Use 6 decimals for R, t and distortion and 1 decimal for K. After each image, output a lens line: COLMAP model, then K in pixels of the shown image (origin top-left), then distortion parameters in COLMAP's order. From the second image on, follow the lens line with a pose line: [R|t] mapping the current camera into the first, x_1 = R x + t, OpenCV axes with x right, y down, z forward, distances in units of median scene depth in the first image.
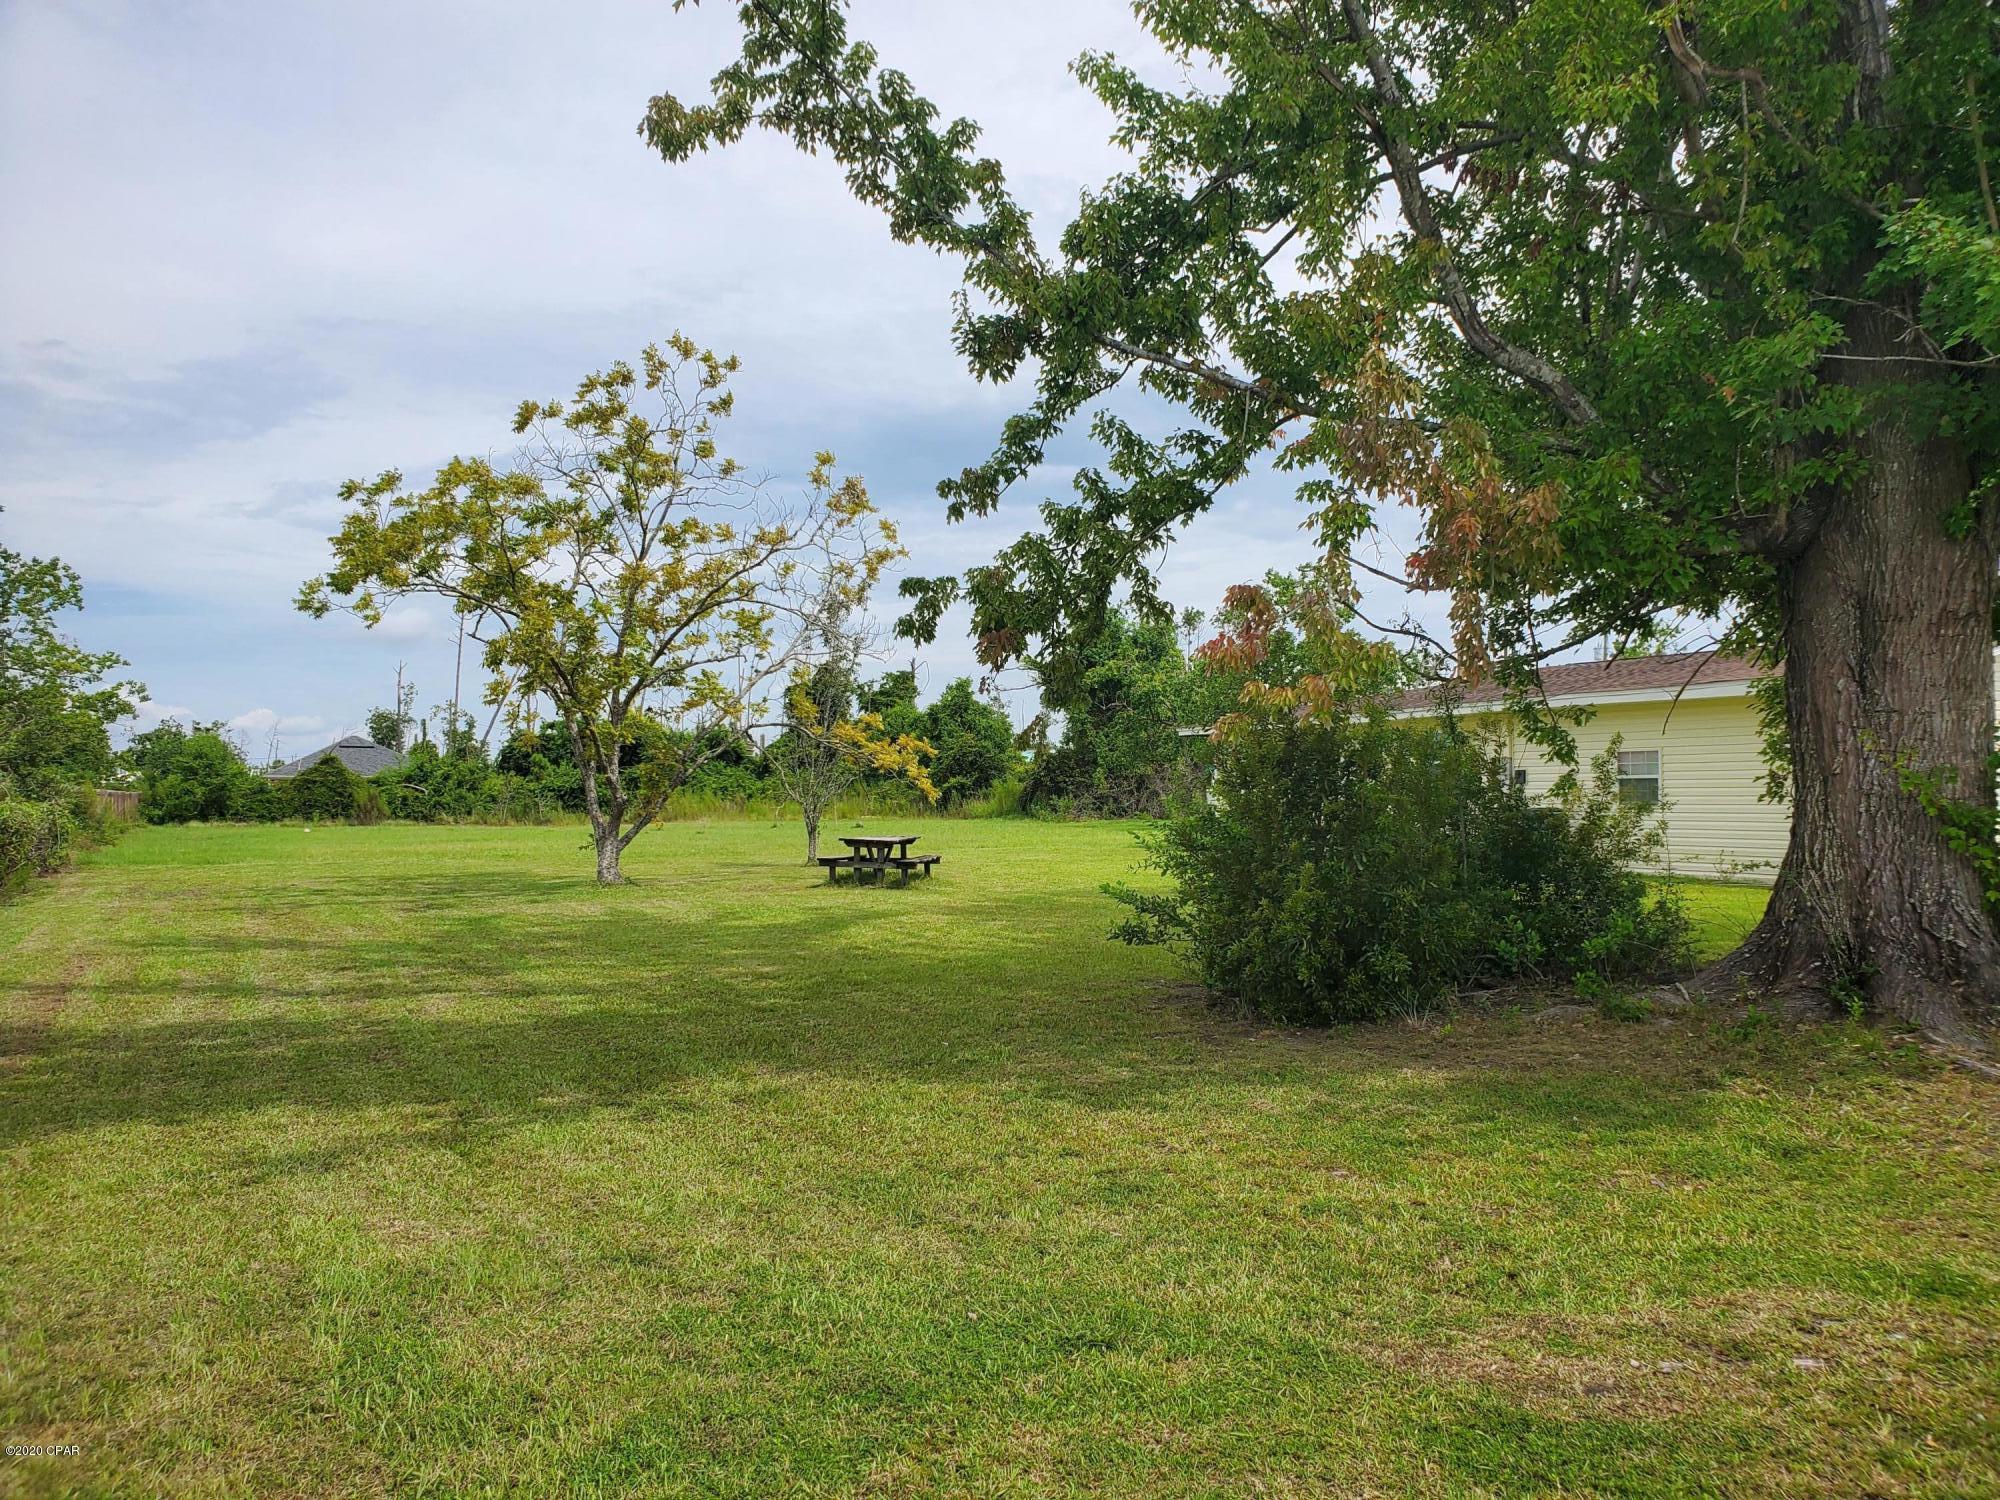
lens RADIAL K [[1586.2, 0, 1027.3], [0, 1586.2, 711.1], [0, 0, 1]] dist [0.014967, 0.041702]
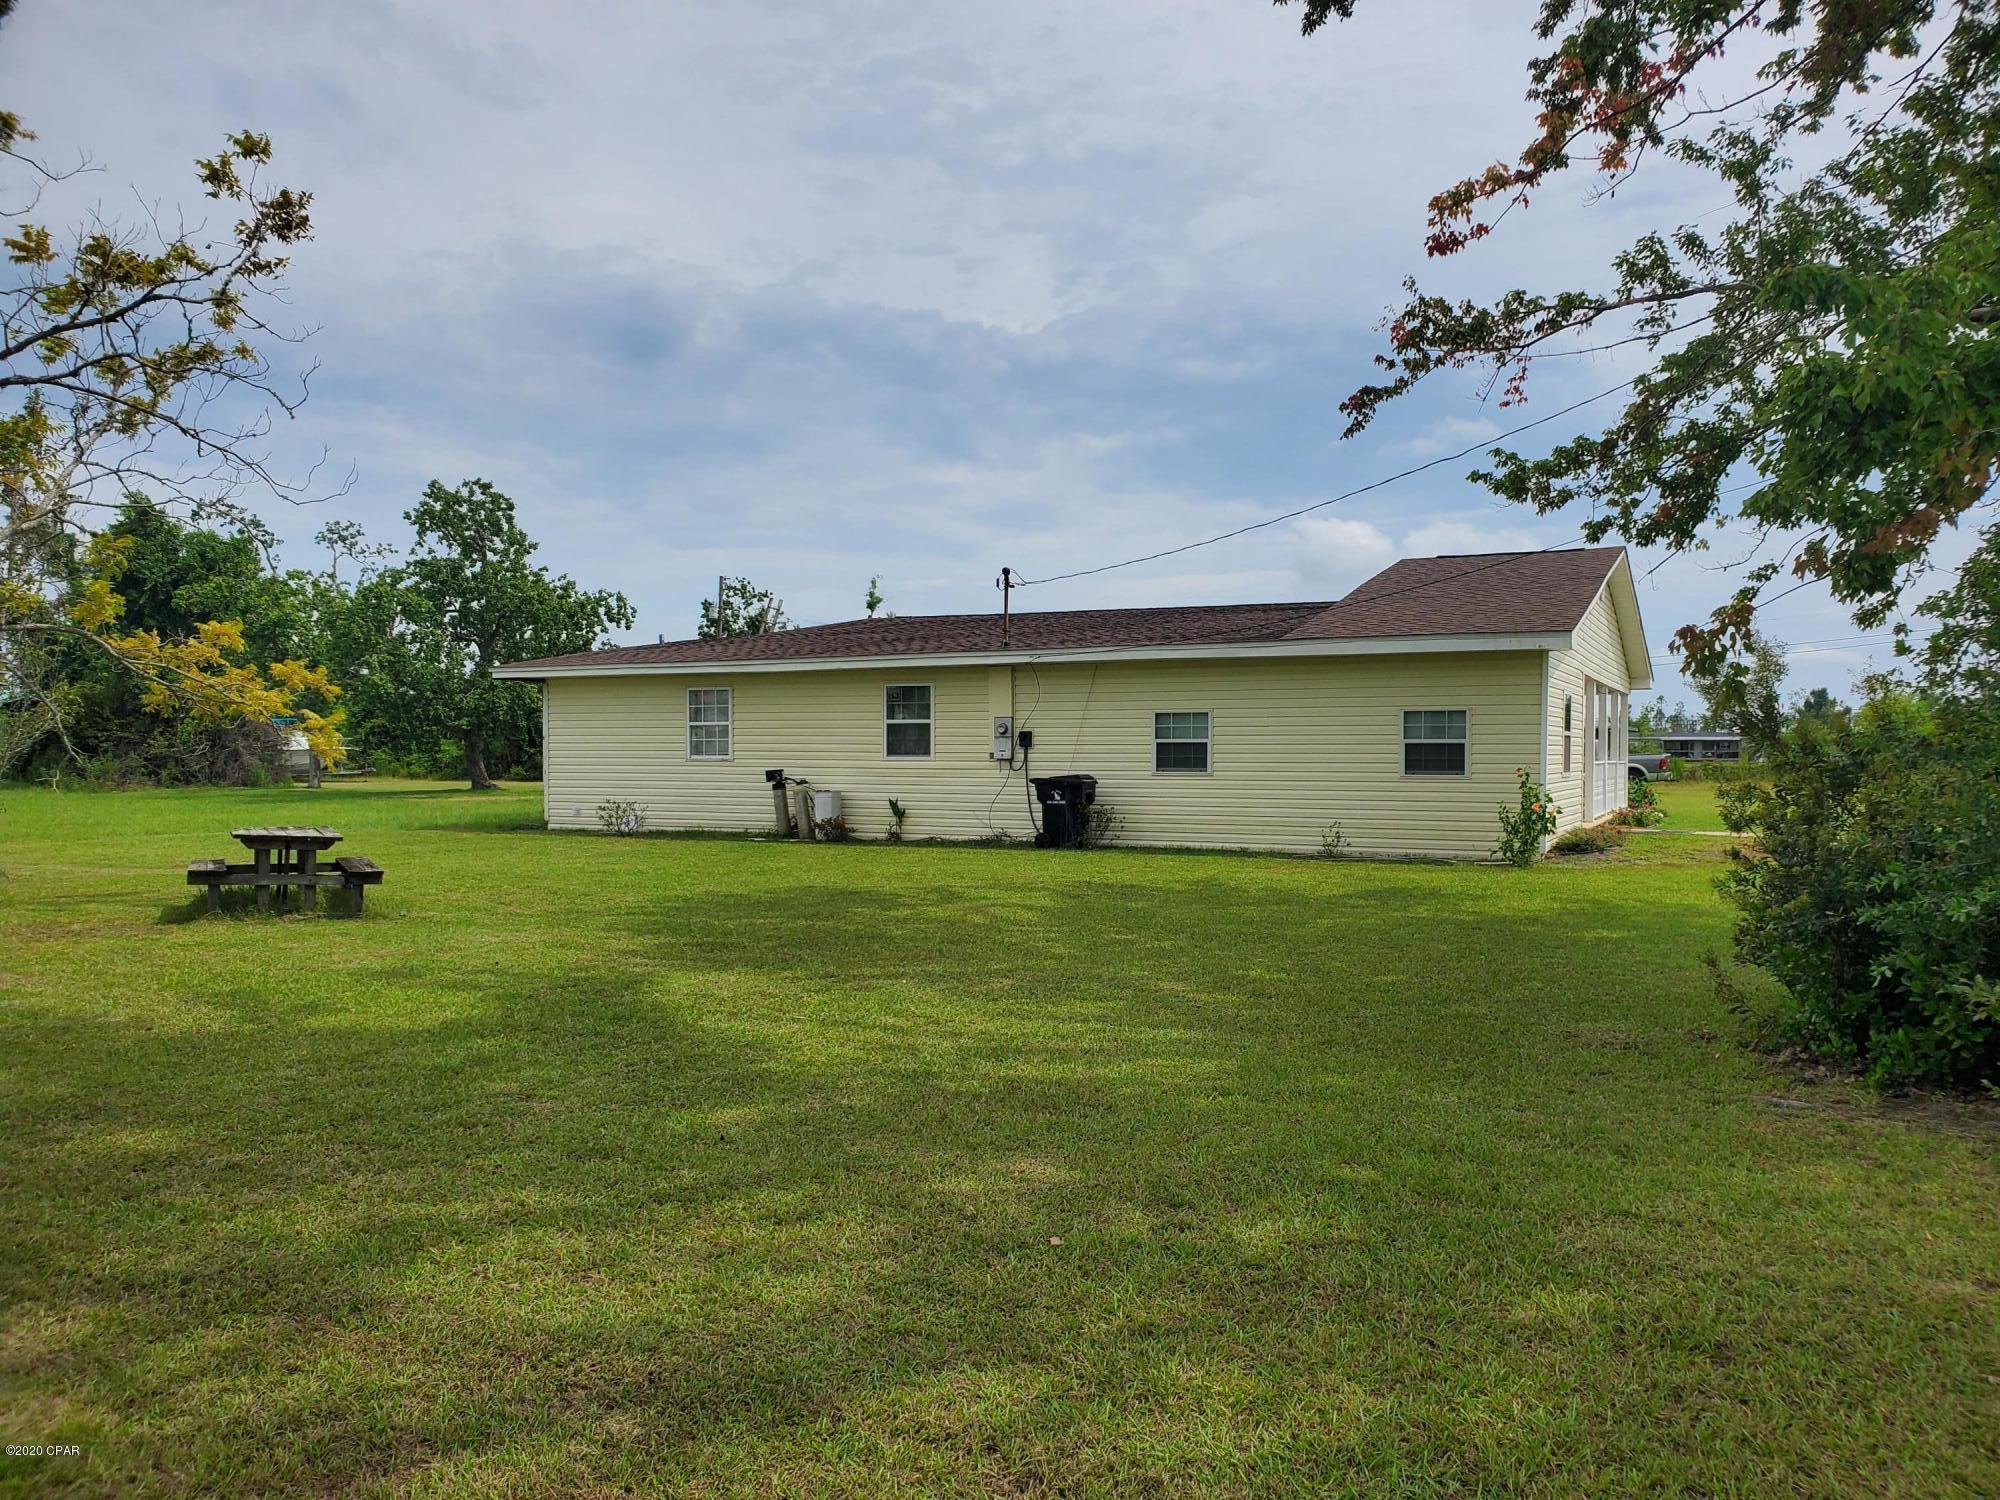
lens RADIAL K [[1599.0, 0, 1000.7], [0, 1599.0, 757.0], [0, 0, 1]] dist [0.033546, 0.006523]
pose [[0.807087, 0.006002, 0.590402, -0.234938], [-0.037336, 0.998466, 0.040889, 0.018390], [-0.589251, -0.055044, 0.806073, 0.368574]]
